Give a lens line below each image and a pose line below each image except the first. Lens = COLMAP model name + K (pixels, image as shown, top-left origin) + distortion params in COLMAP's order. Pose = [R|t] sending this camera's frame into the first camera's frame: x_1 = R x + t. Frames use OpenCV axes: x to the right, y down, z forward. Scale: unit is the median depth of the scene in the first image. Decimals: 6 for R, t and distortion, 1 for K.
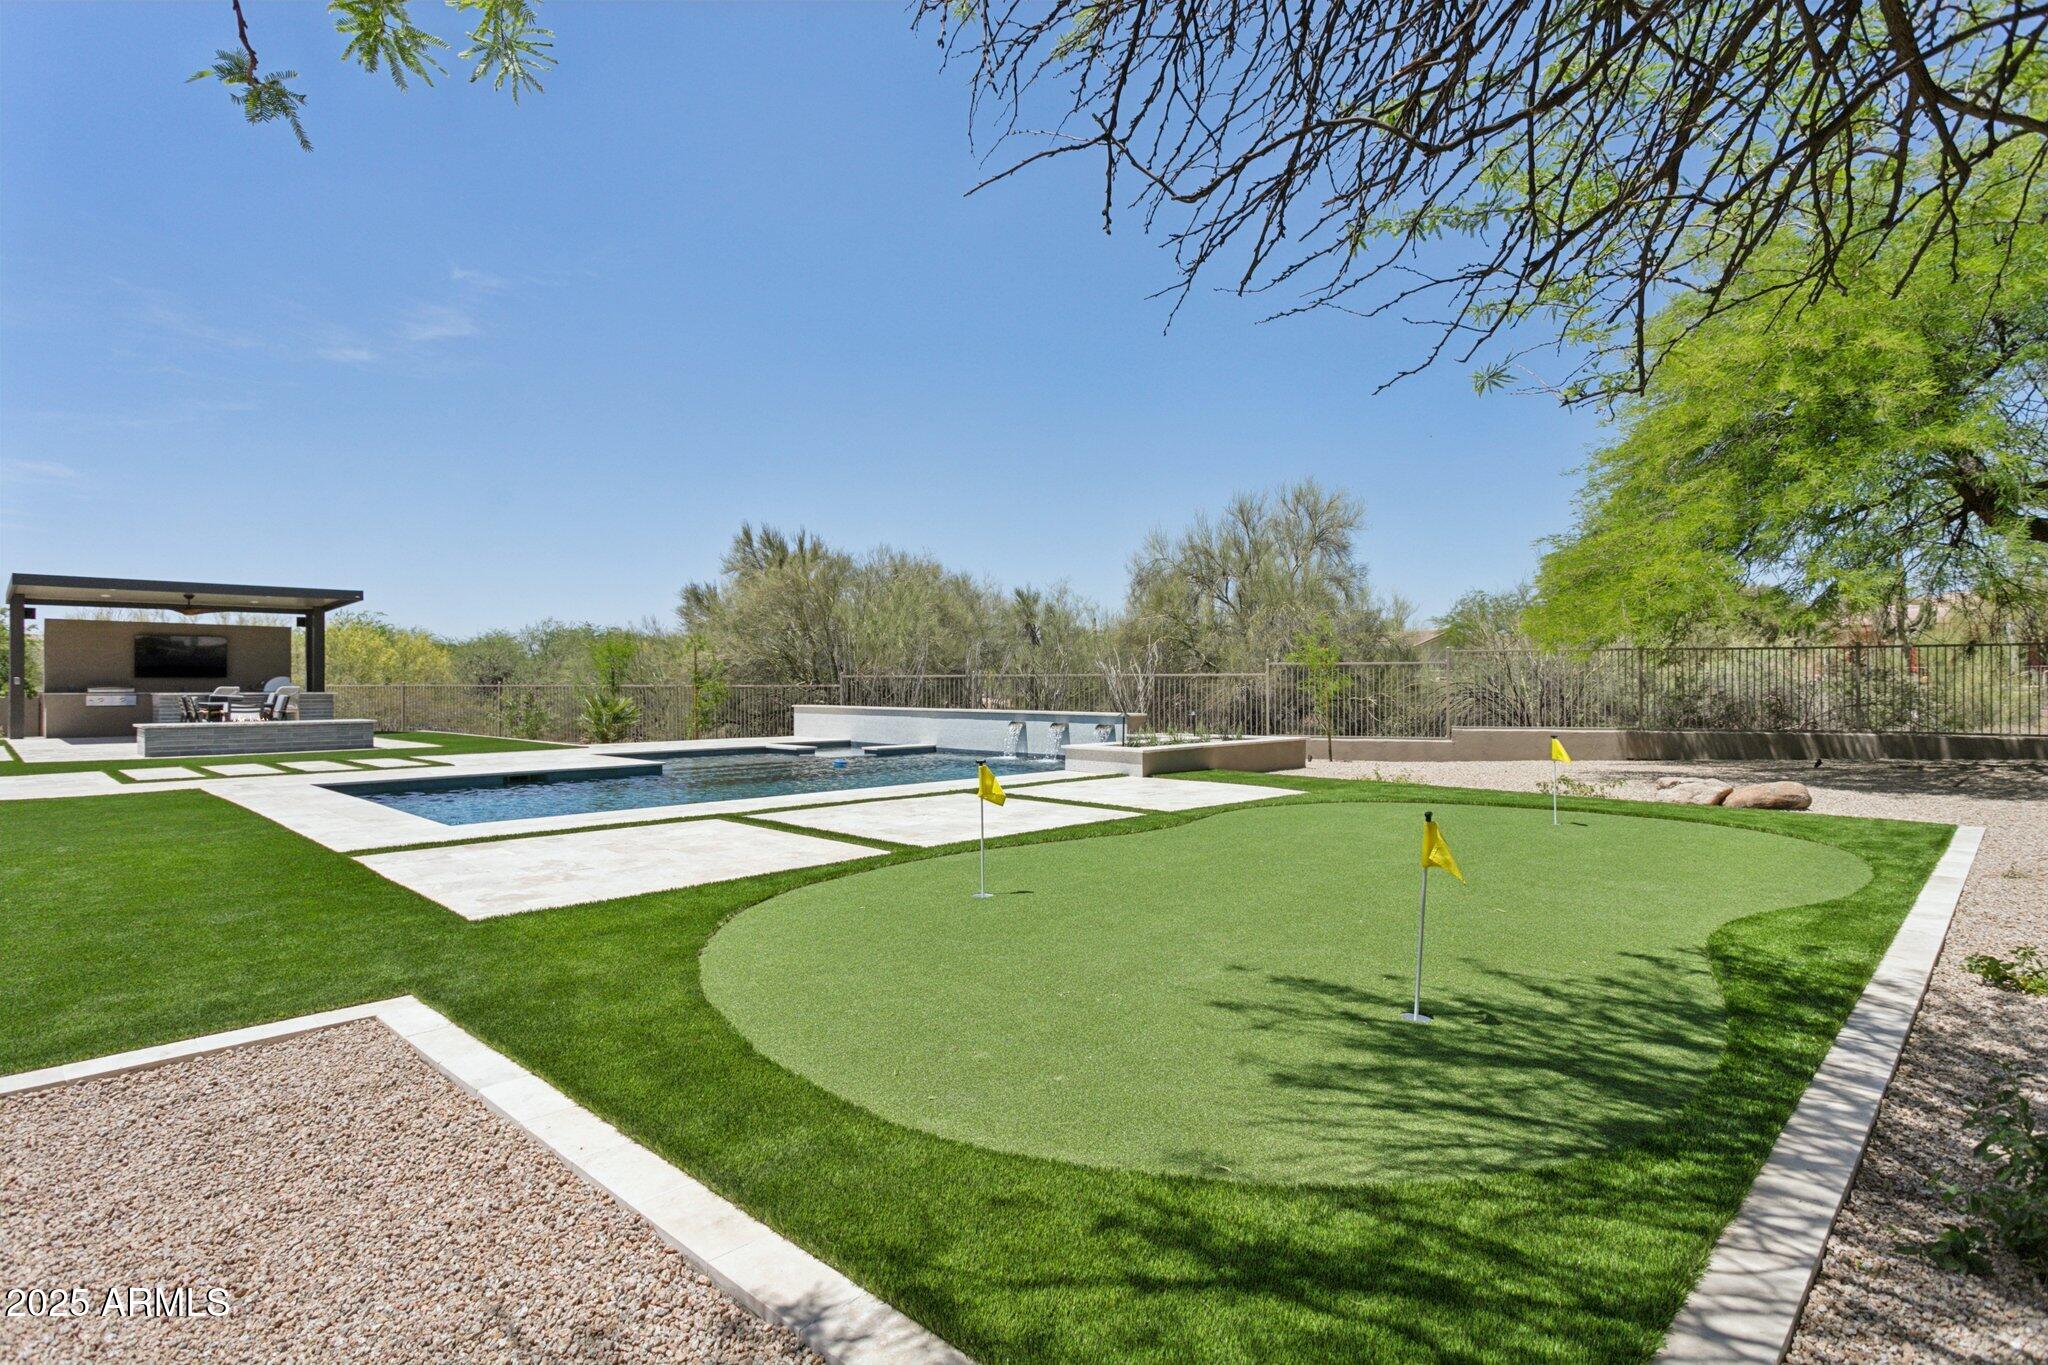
lens RADIAL K [[1036.1, 0, 1024.0], [0, 1036.1, 682.5], [0, 0, 1]] dist [-0.006034, 0.000773]
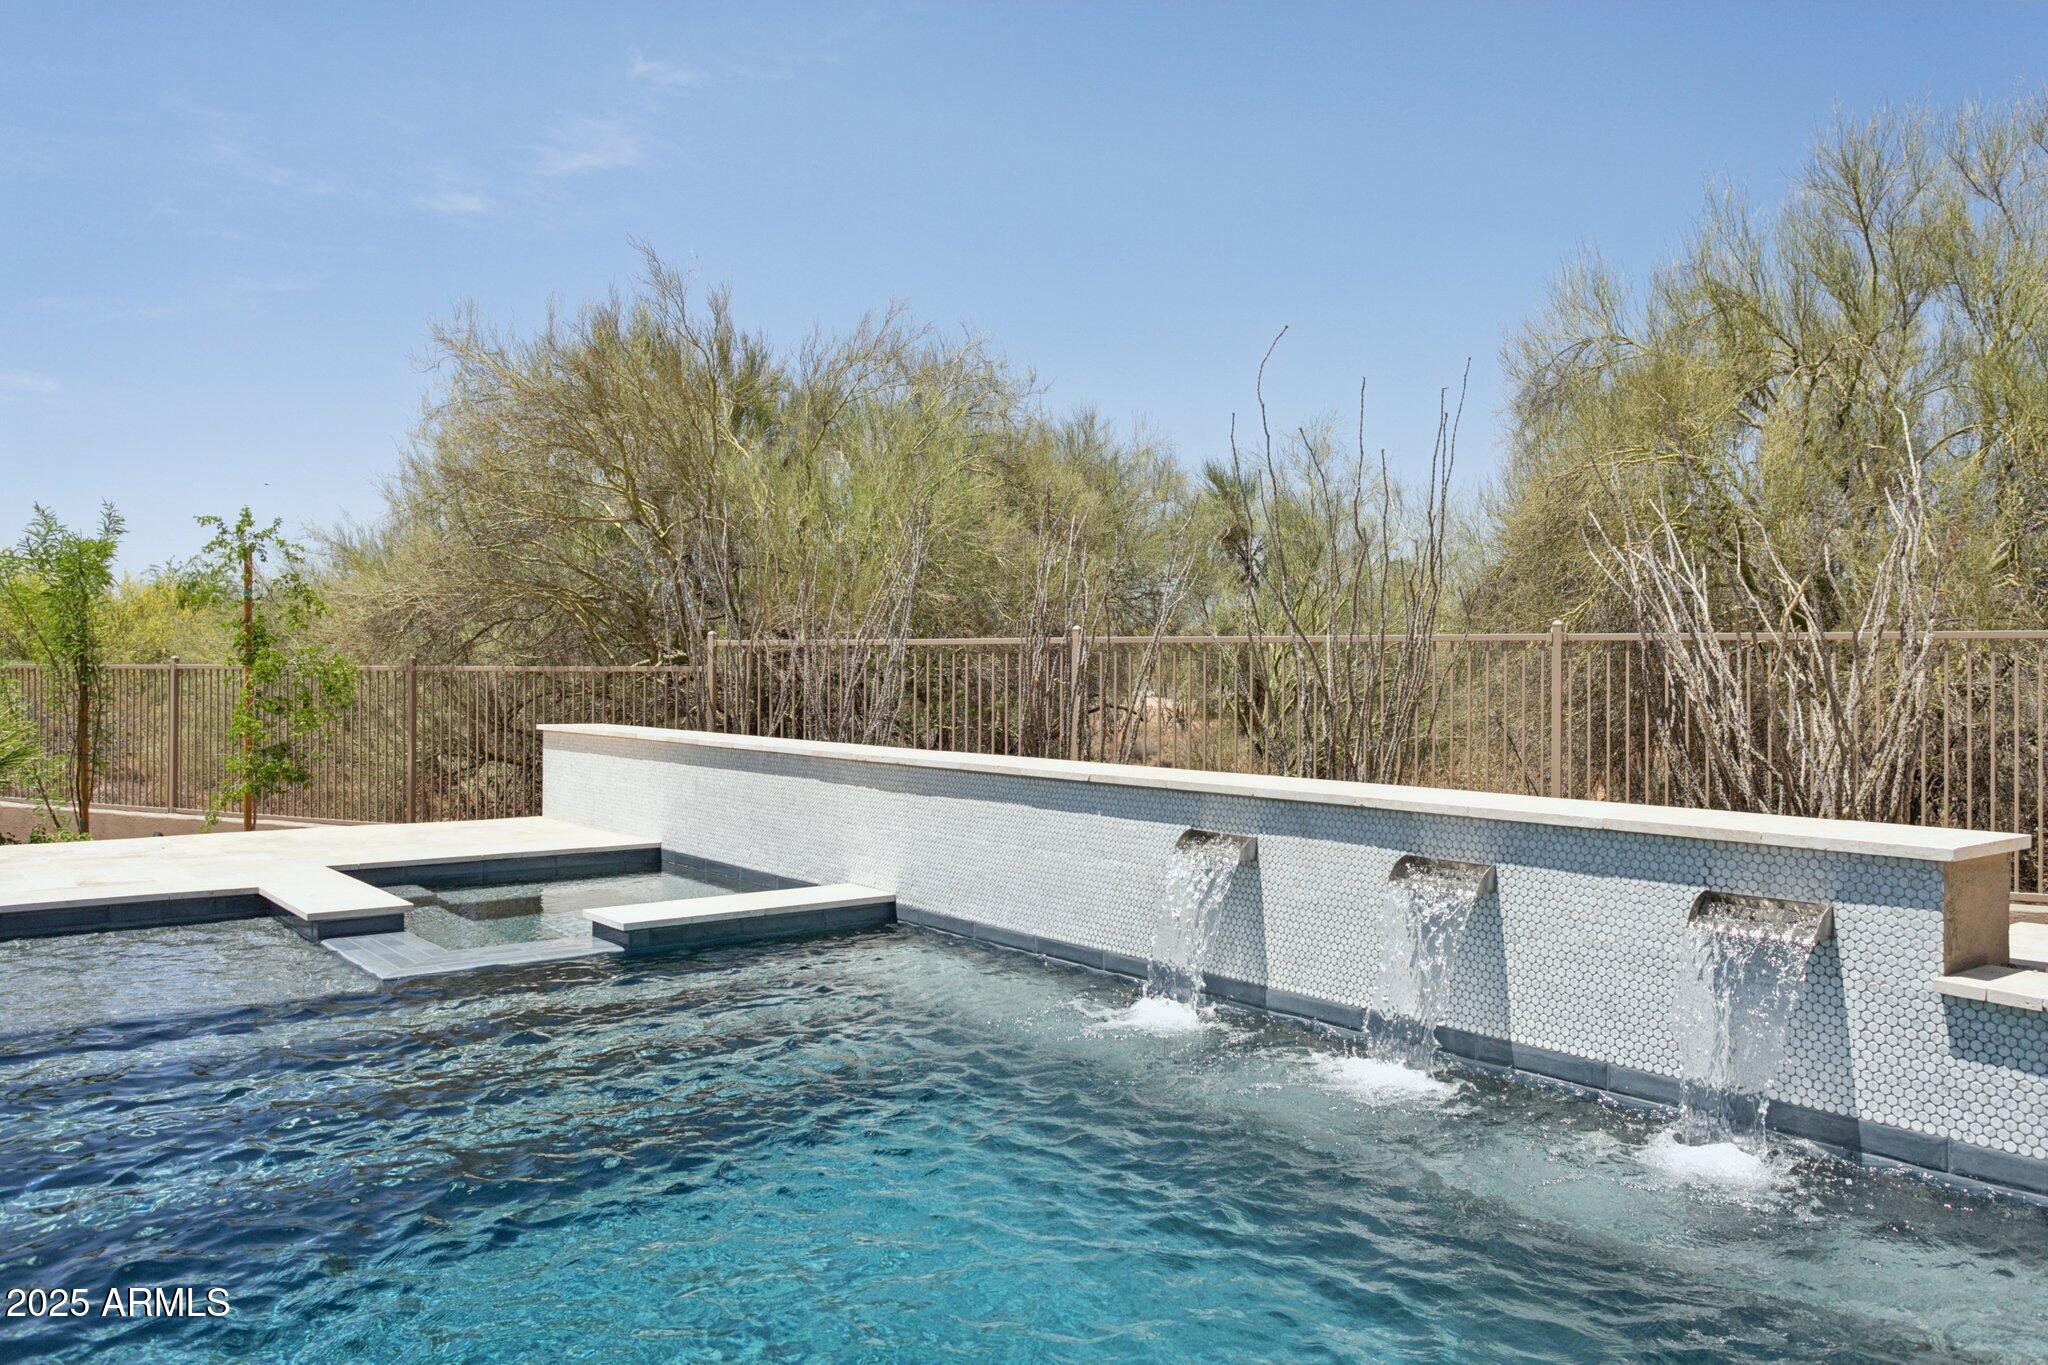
lens RADIAL K [[1413.7, 0, 1024.0], [0, 1413.7, 682.5], [0, 0, 1]] dist [0.018383, 0.000892]
pose [[0.991034, 0.007288, -0.133414, -0.005198], [-0.006229, 0.999946, 0.008354, 0.002409], [0.133467, -0.007448, 0.991025, 0.476904]]
